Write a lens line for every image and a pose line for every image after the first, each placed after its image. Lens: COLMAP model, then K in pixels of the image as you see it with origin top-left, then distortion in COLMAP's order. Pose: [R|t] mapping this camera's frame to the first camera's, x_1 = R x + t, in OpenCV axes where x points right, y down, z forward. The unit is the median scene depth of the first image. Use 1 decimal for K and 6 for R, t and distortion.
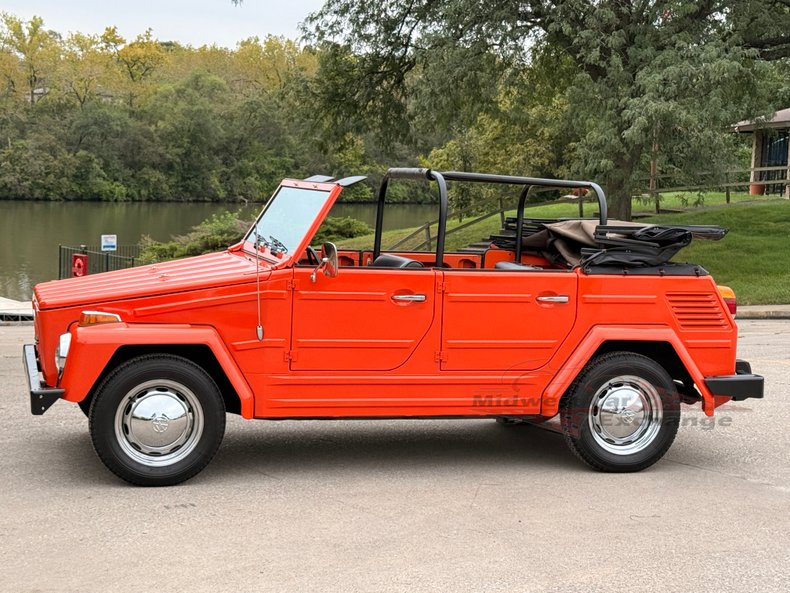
lens RADIAL K [[1415.7, 0, 394.7], [0, 1415.7, 293.2], [0, 0, 1]] dist [0.137076, 0.000000]
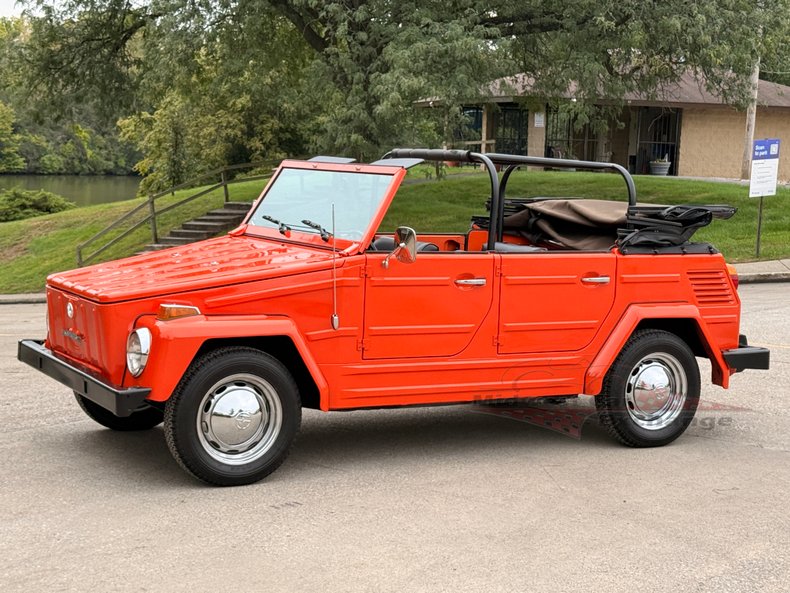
lens RADIAL K [[1415.7, 0, 391.0], [0, 1415.7, 295.8], [0, 0, 1]] dist [0.137076, 0.000000]
pose [[0.970437, -0.023292, 0.240229, -0.253998], [0.017958, 0.999542, 0.024369, -0.010874], [-0.240686, -0.019334, 0.970410, 0.049545]]
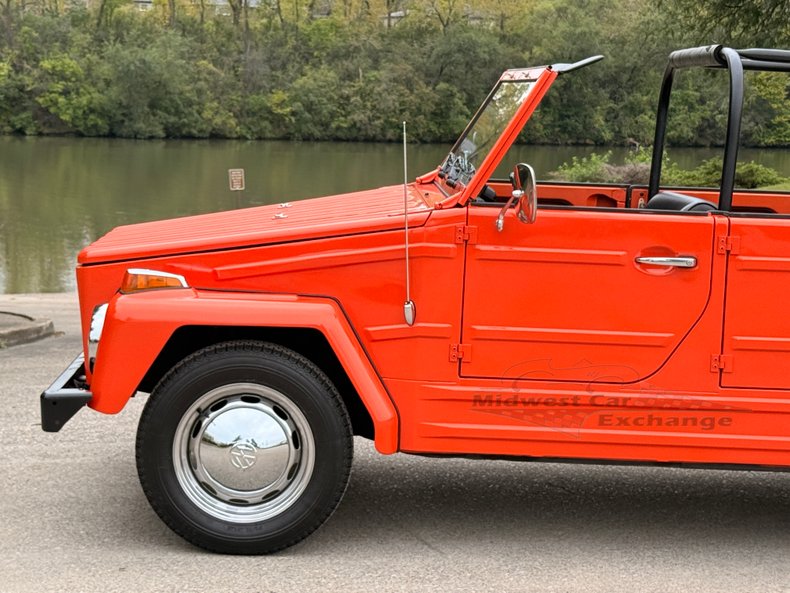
lens RADIAL K [[1707.2, 0, 400.1], [0, 1707.2, 303.7], [0, 0, 1]] dist [0.136033, 0.000000]
pose [[0.970228, 0.030939, -0.240211, 0.066669], [-0.024369, 0.999245, 0.030274, 0.001813], [0.240966, -0.023519, 0.970248, 0.256762]]
